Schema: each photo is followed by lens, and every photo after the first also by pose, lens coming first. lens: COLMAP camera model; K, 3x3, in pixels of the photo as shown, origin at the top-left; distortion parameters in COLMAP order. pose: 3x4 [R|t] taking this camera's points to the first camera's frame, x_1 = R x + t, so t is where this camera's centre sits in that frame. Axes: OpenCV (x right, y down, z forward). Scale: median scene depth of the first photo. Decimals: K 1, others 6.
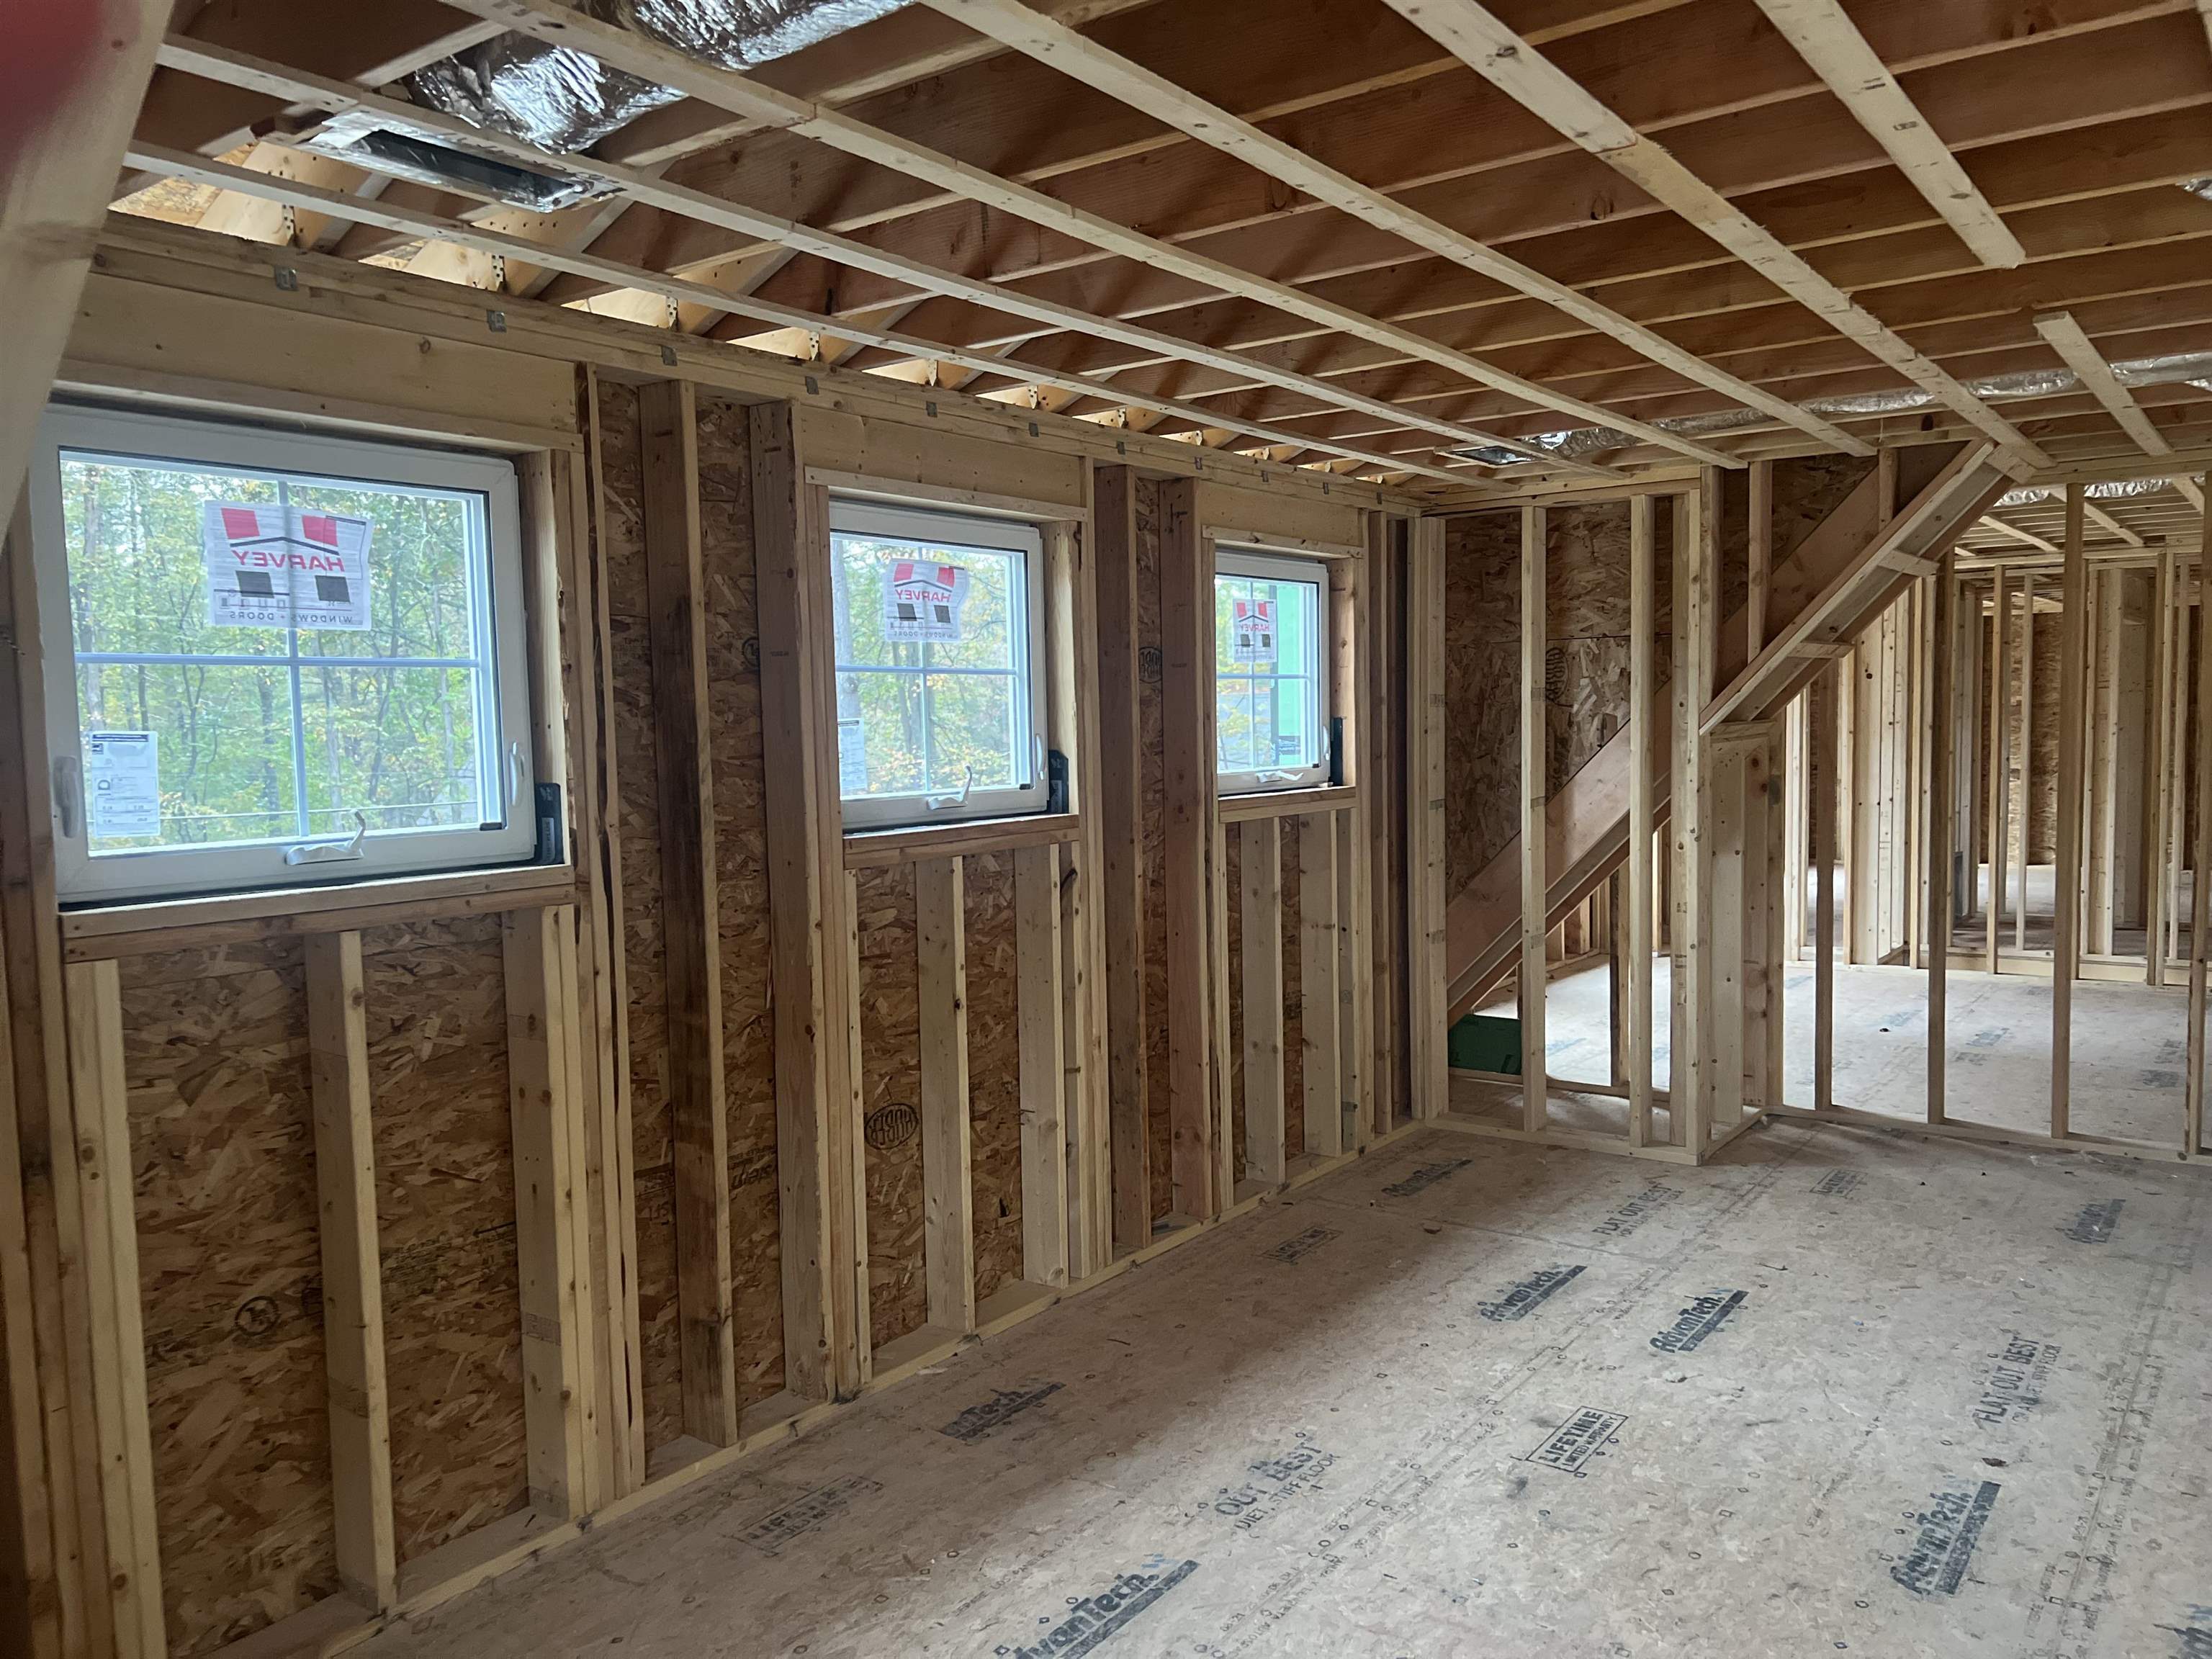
lens RADIAL K [[1668.4, 0, 1102.8], [0, 1668.4, 841.9], [0, 0, 1]] dist [0.021751, -0.002799]
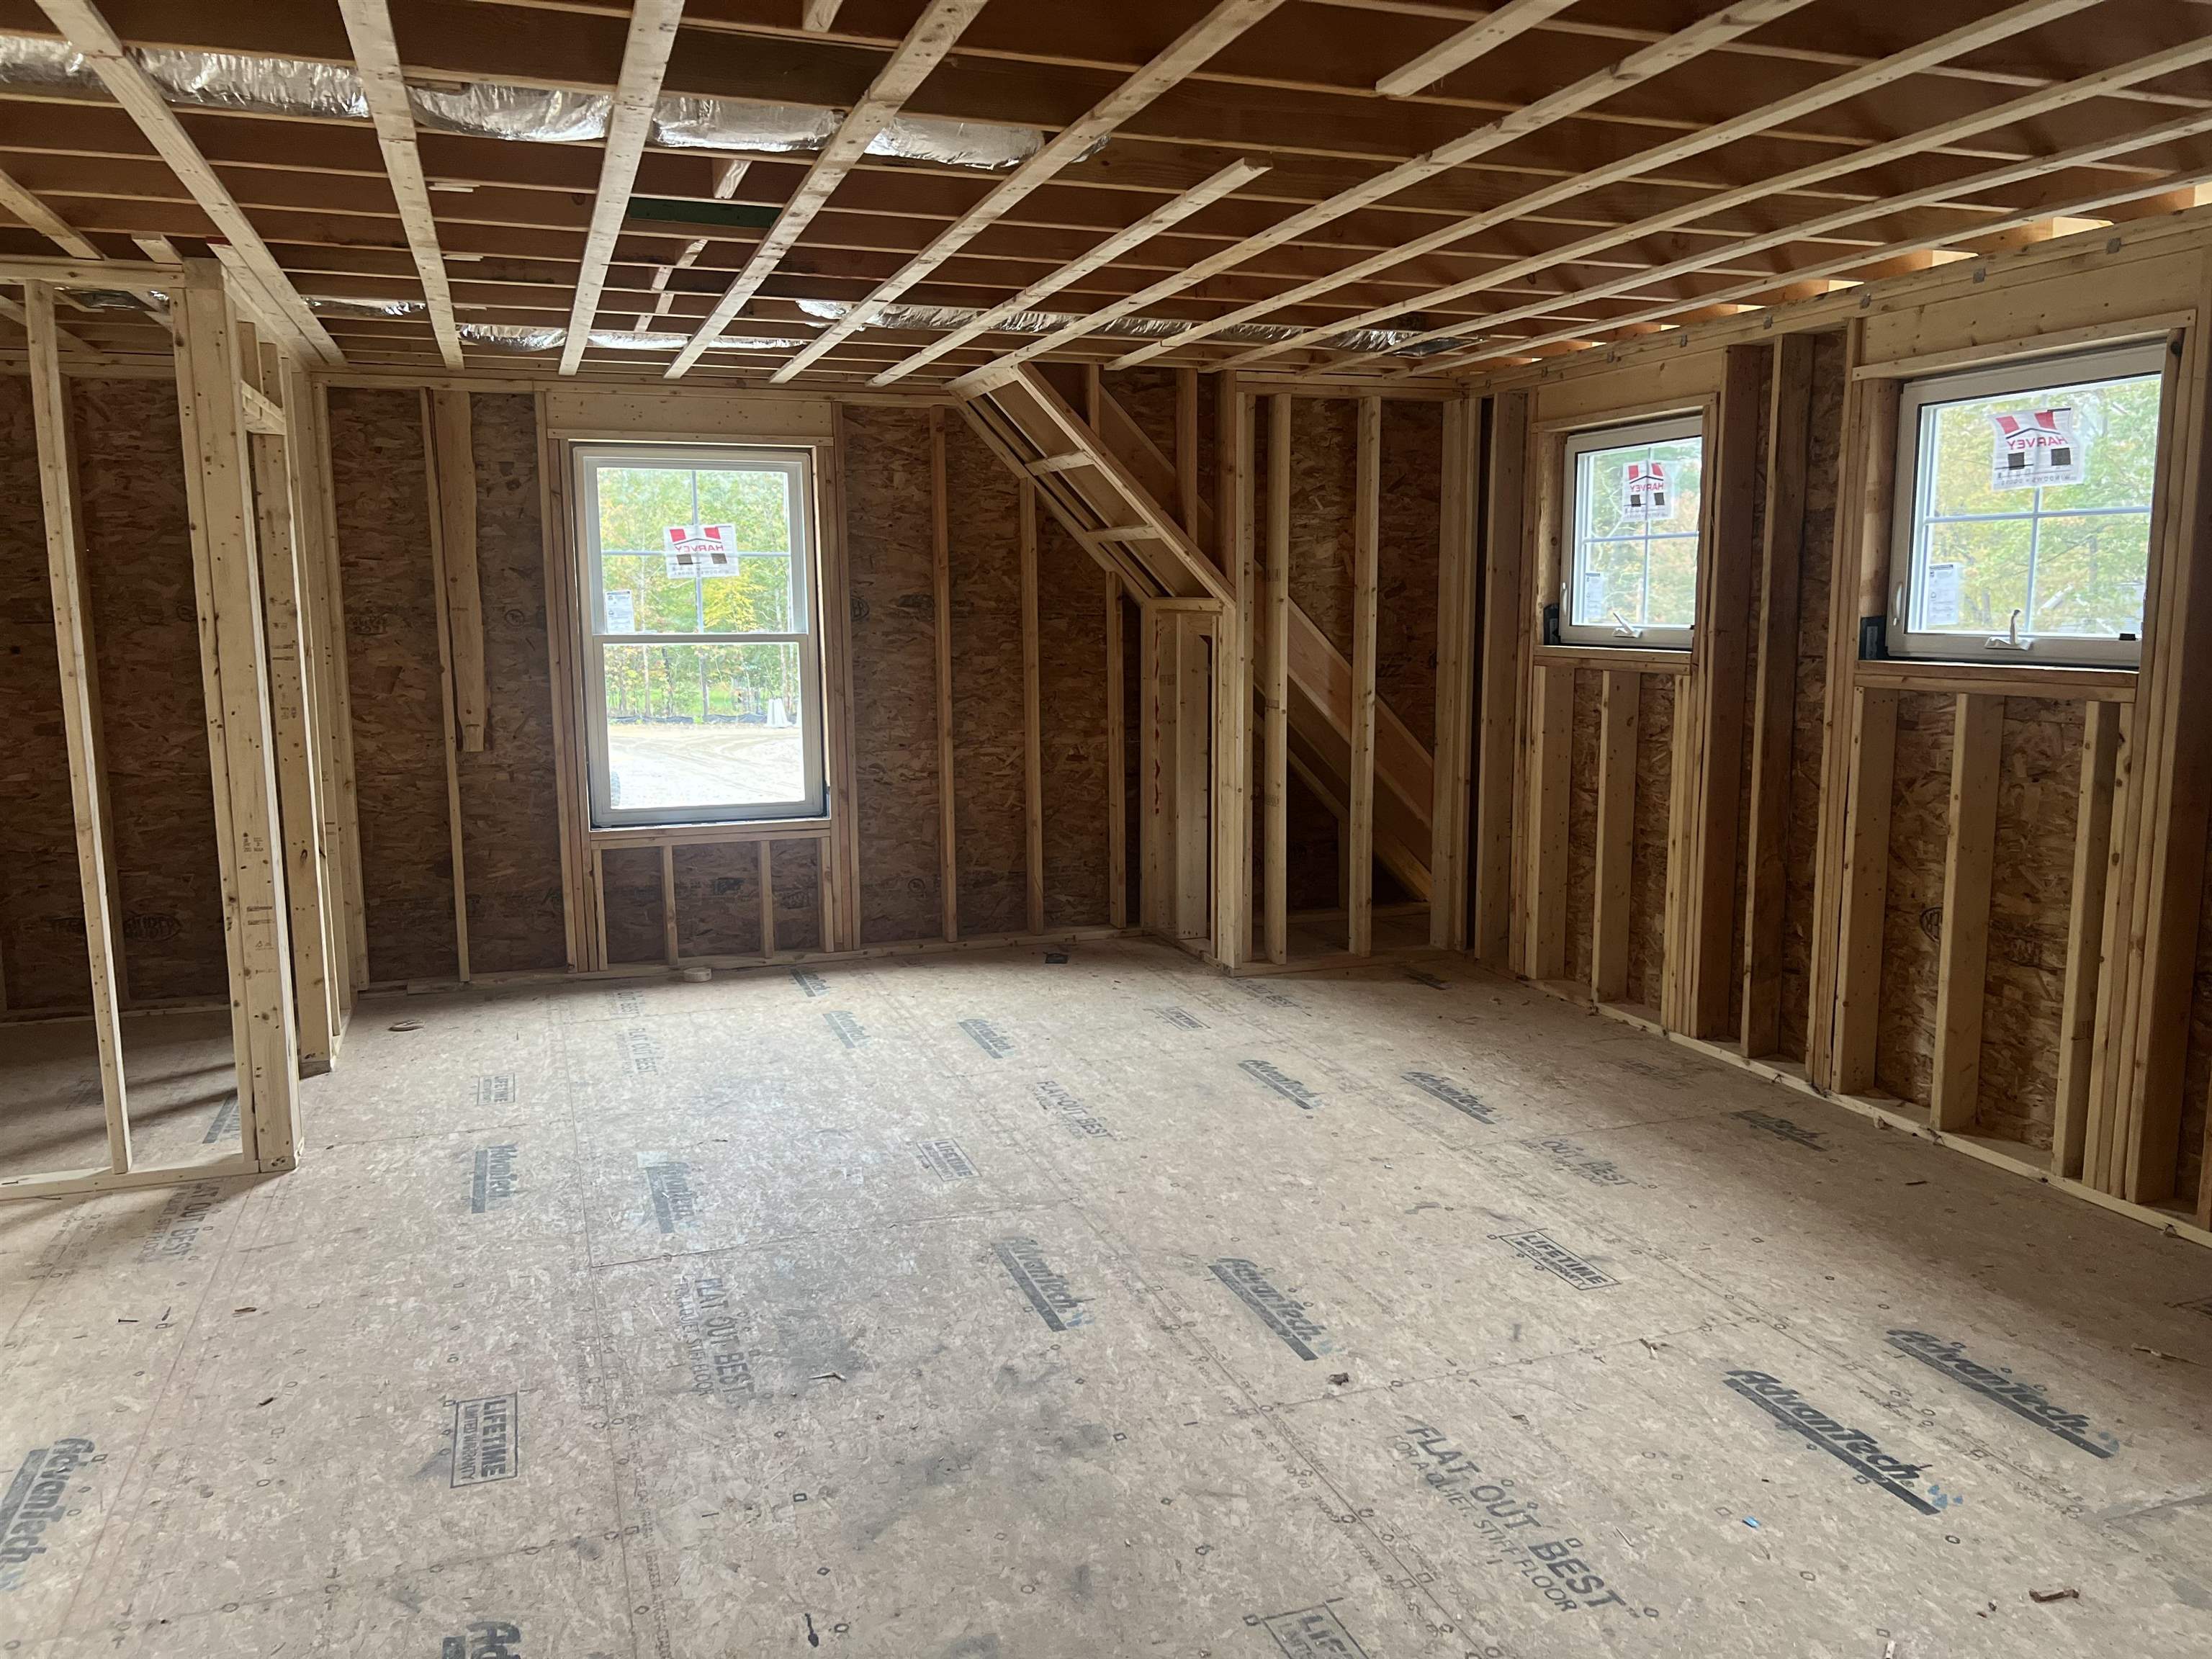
lens RADIAL K [[1668.4, 0, 1102.8], [0, 1668.4, 841.9], [0, 0, 1]] dist [0.021751, -0.002799]
pose [[-0.565715, 0.152369, -0.810401, 1.206989], [-0.035855, 0.977305, 0.208779, -0.111901], [0.823821, 0.147166, -0.547414, 1.237751]]
